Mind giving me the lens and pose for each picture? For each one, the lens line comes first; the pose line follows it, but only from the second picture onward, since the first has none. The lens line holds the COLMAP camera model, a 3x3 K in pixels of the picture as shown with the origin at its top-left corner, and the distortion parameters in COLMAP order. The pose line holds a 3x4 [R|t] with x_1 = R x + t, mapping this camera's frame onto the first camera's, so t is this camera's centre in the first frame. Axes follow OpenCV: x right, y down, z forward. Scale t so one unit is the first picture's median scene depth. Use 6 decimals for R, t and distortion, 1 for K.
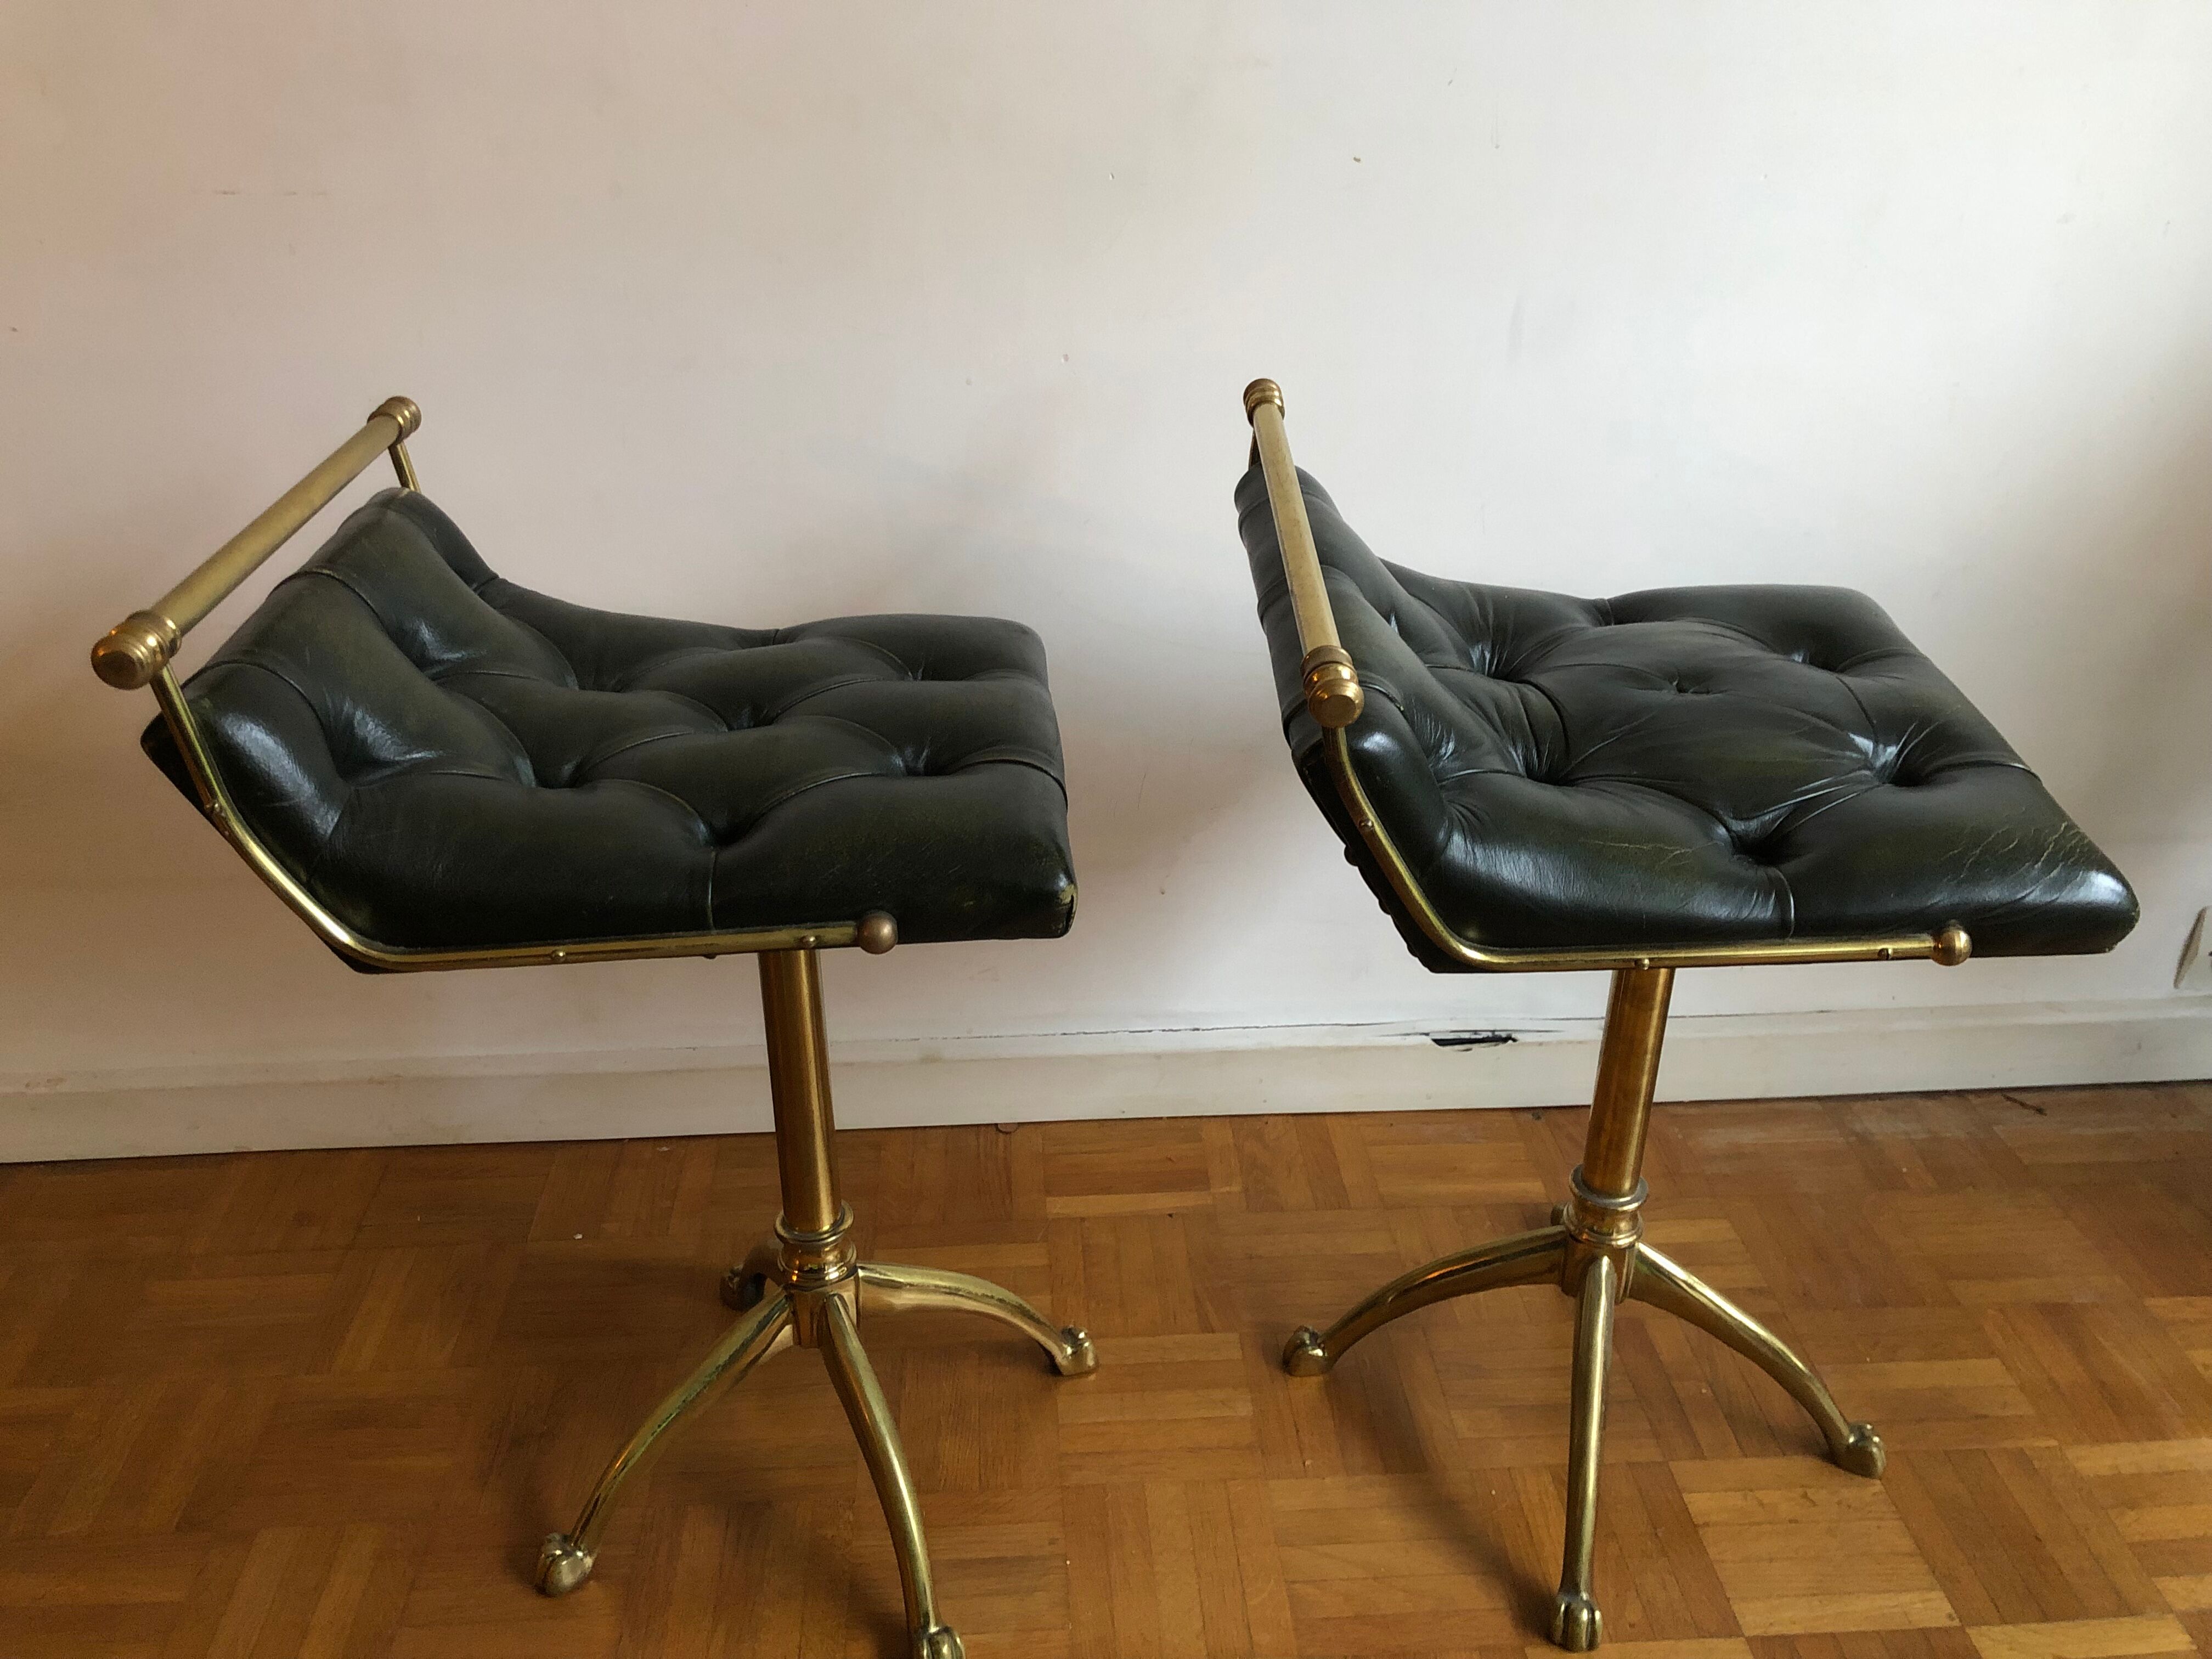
lens RADIAL K [[1819.0, 0, 1092.4], [0, 1819.0, 805.0], [0, 0, 1]] dist [0.013817, -0.001262]
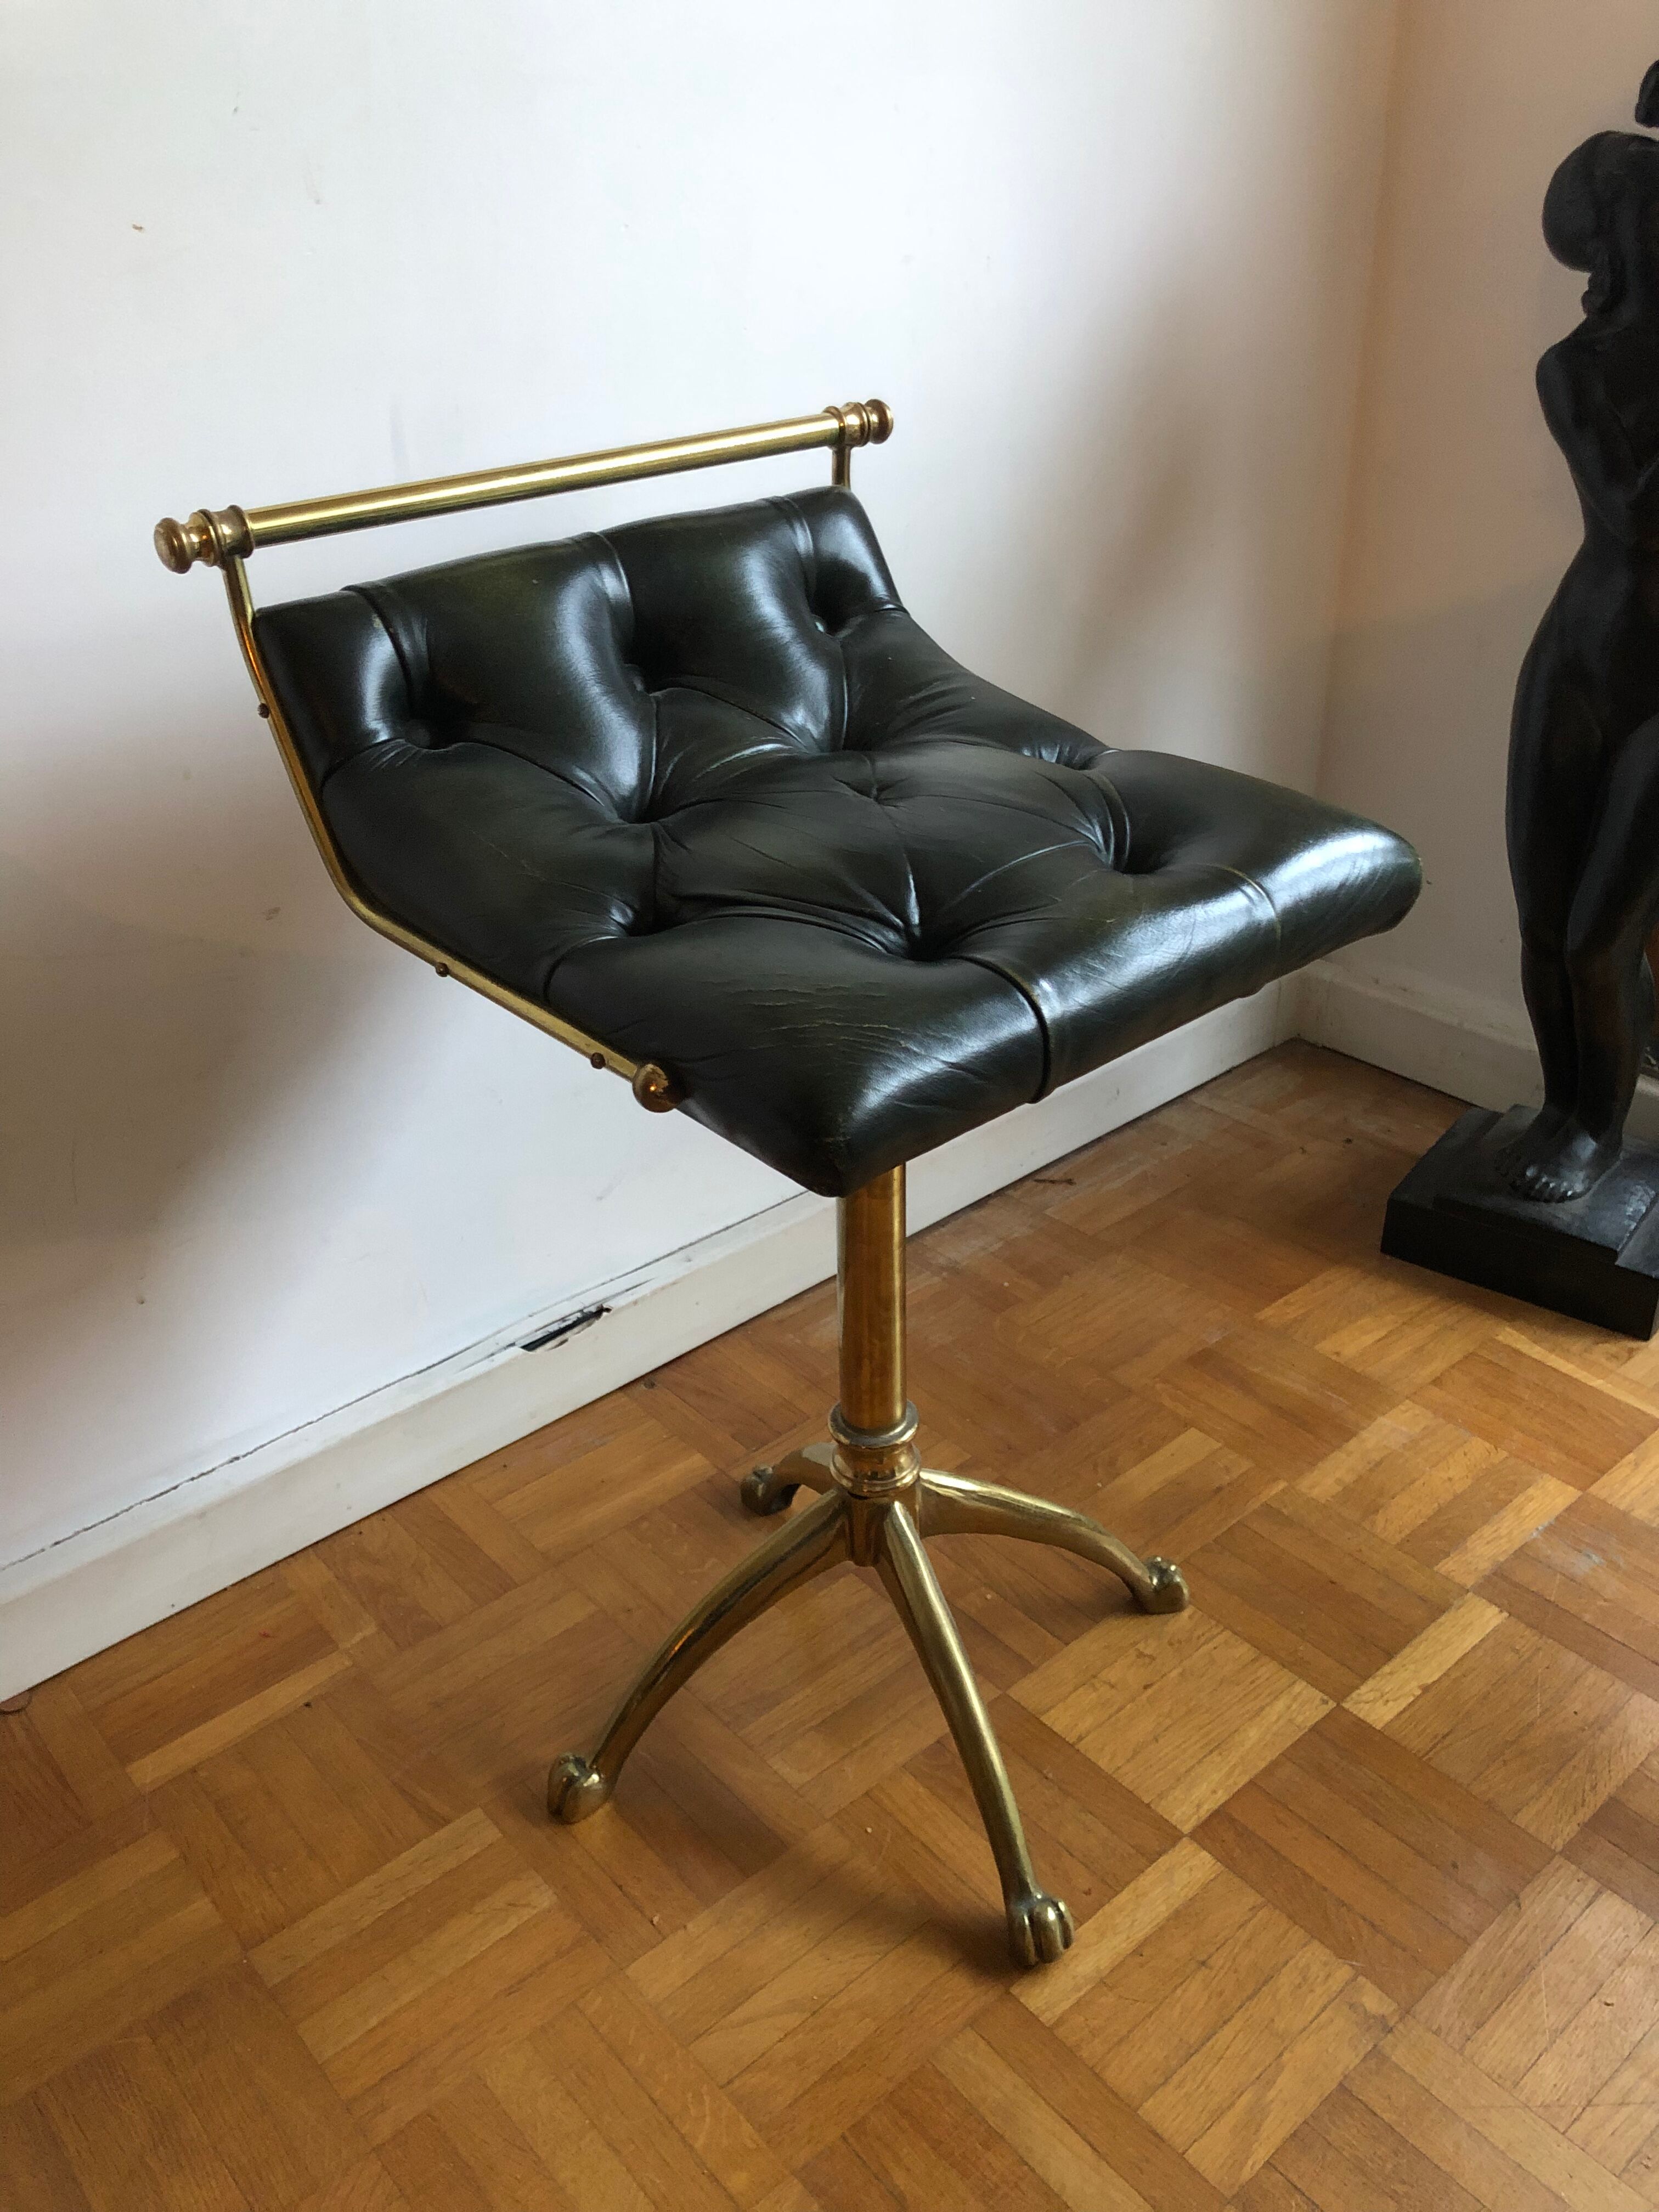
lens RADIAL K [[1819.0, 0, 833.9], [0, 1819.0, 1089.0], [0, 0, 1]] dist [0.013817, -0.001262]
pose [[0.795334, -0.309511, 0.521198, -0.103813], [0.305067, 0.947371, 0.097067, -0.019966], [-0.523811, 0.081800, 0.847898, 0.256662]]
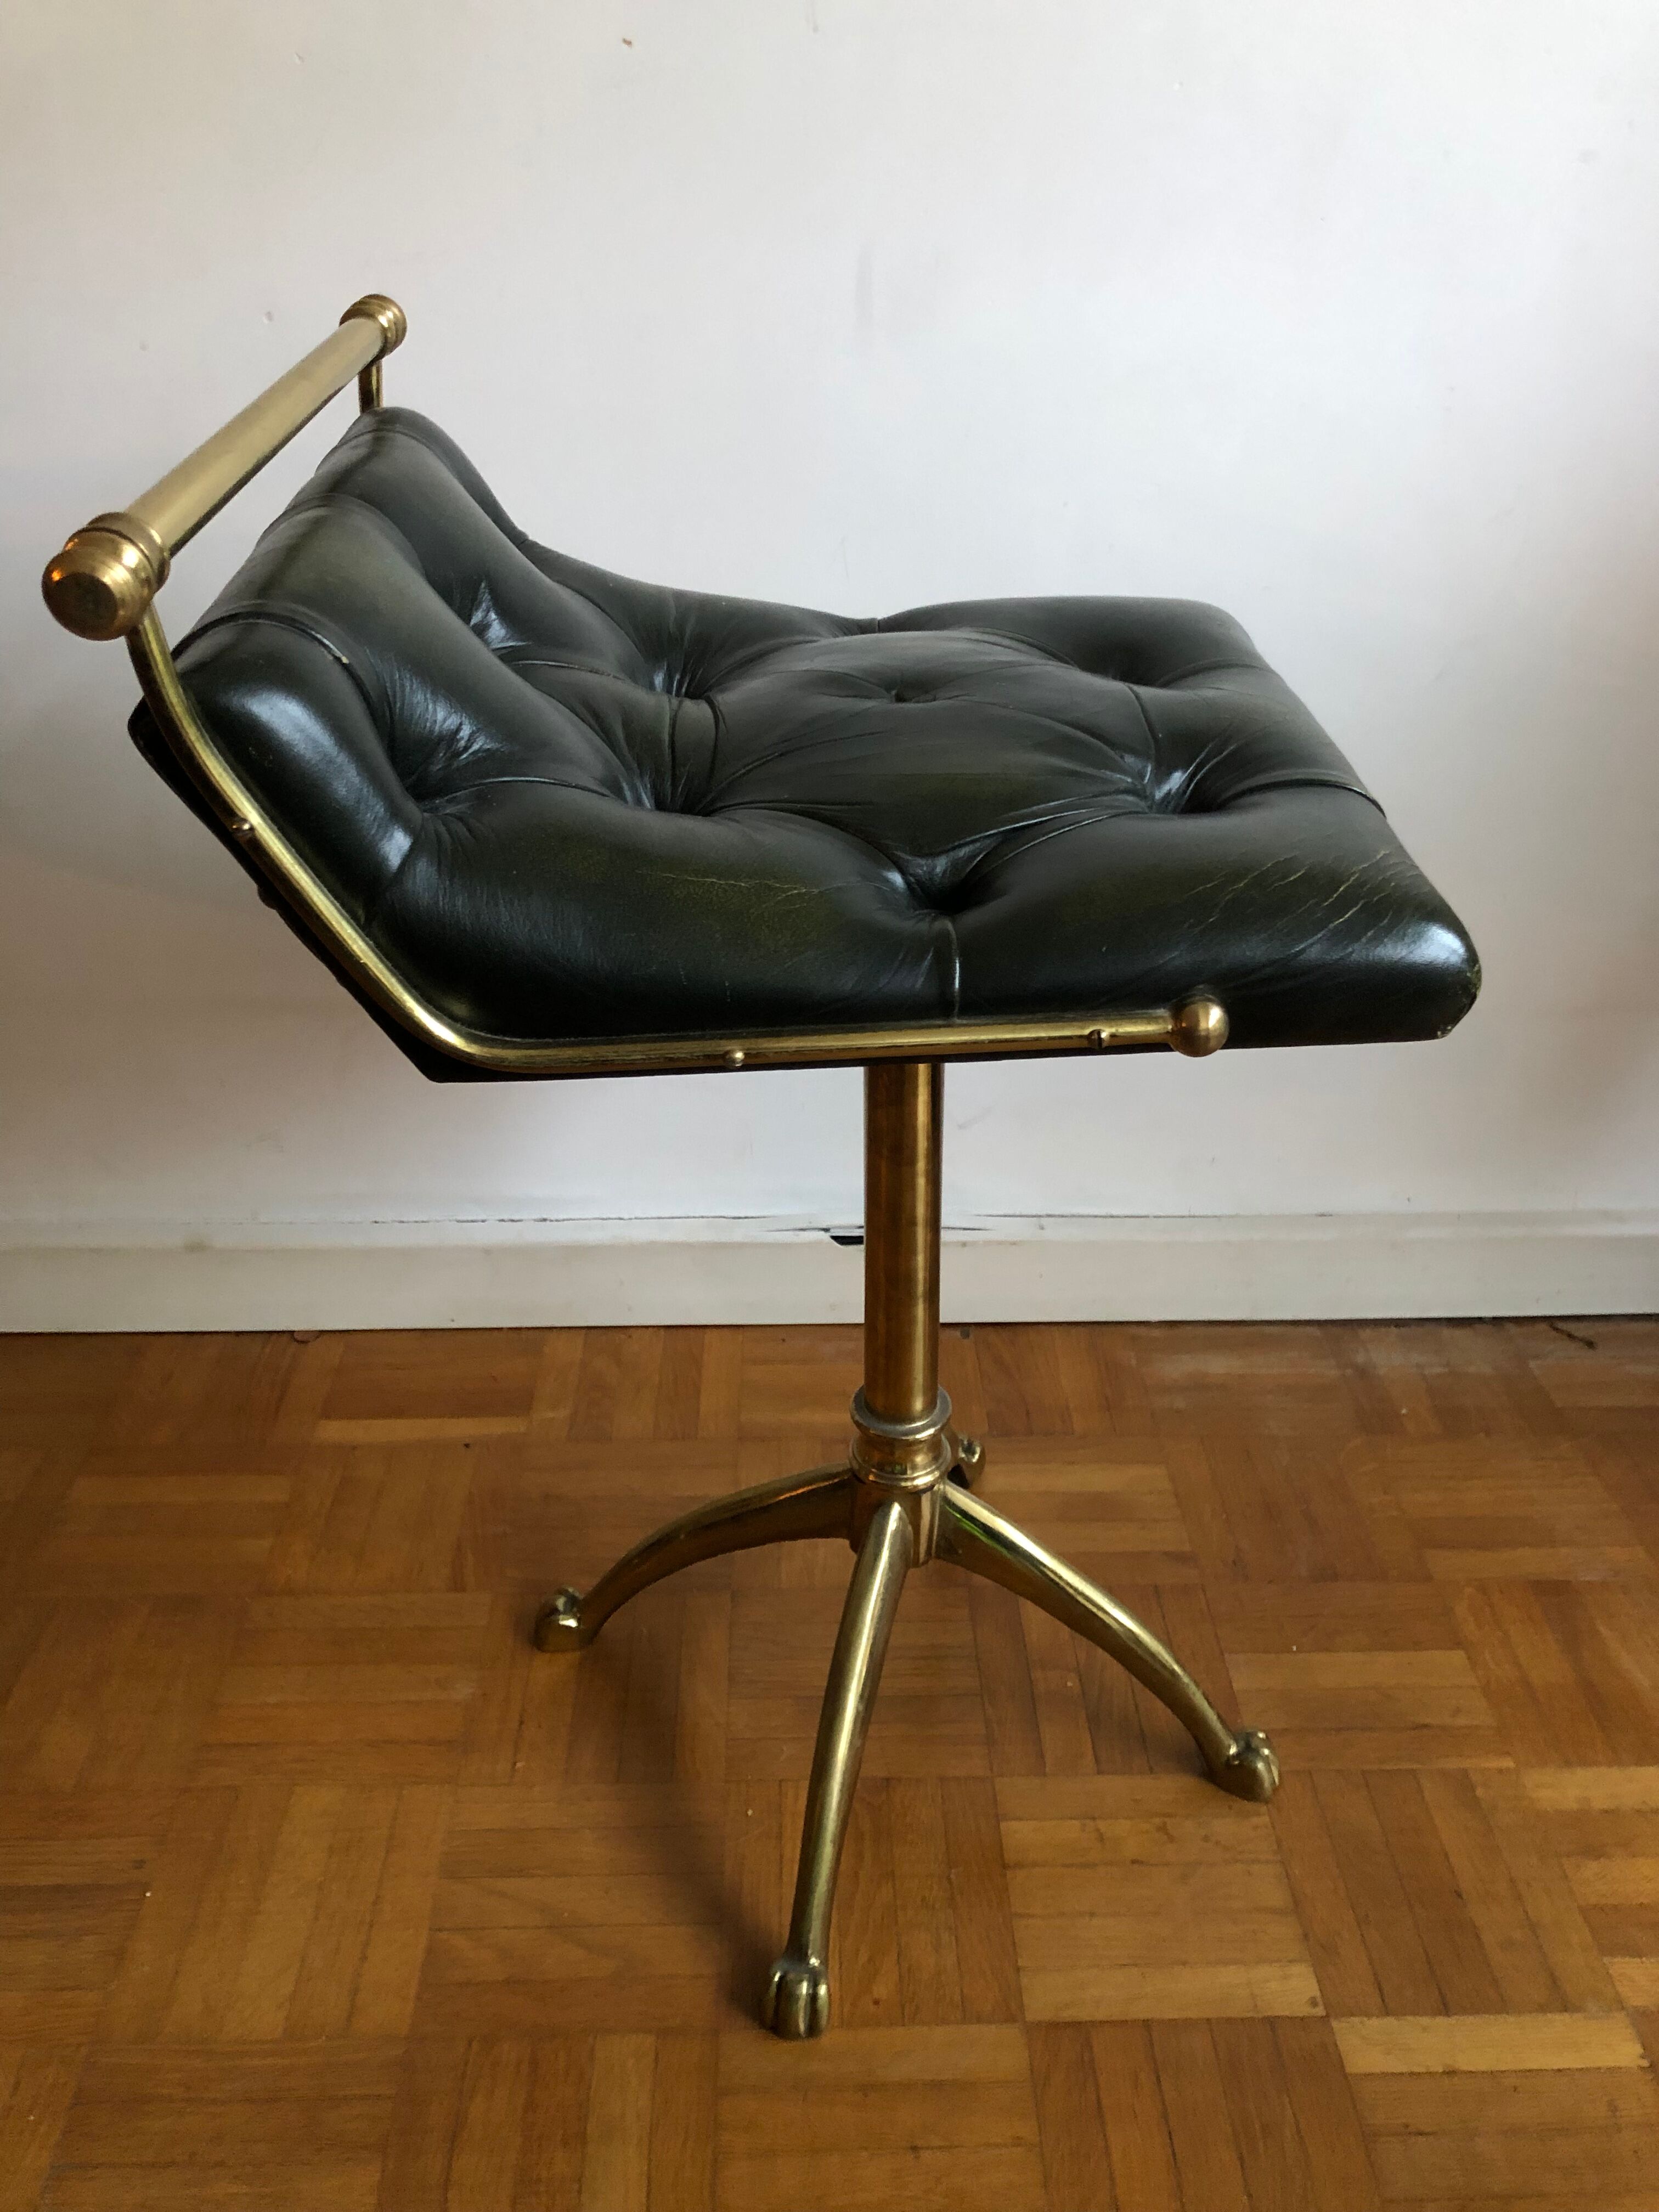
lens RADIAL K [[1819.0, 0, 858.1], [0, 1819.0, 1084.5], [0, 0, 1]] dist [0.013817, -0.001262]
pose [[0.999650, 0.022344, -0.014193, 0.239758], [-0.022172, 0.999681, 0.012136, 0.058935], [0.014460, -0.011817, 0.999826, 0.223524]]
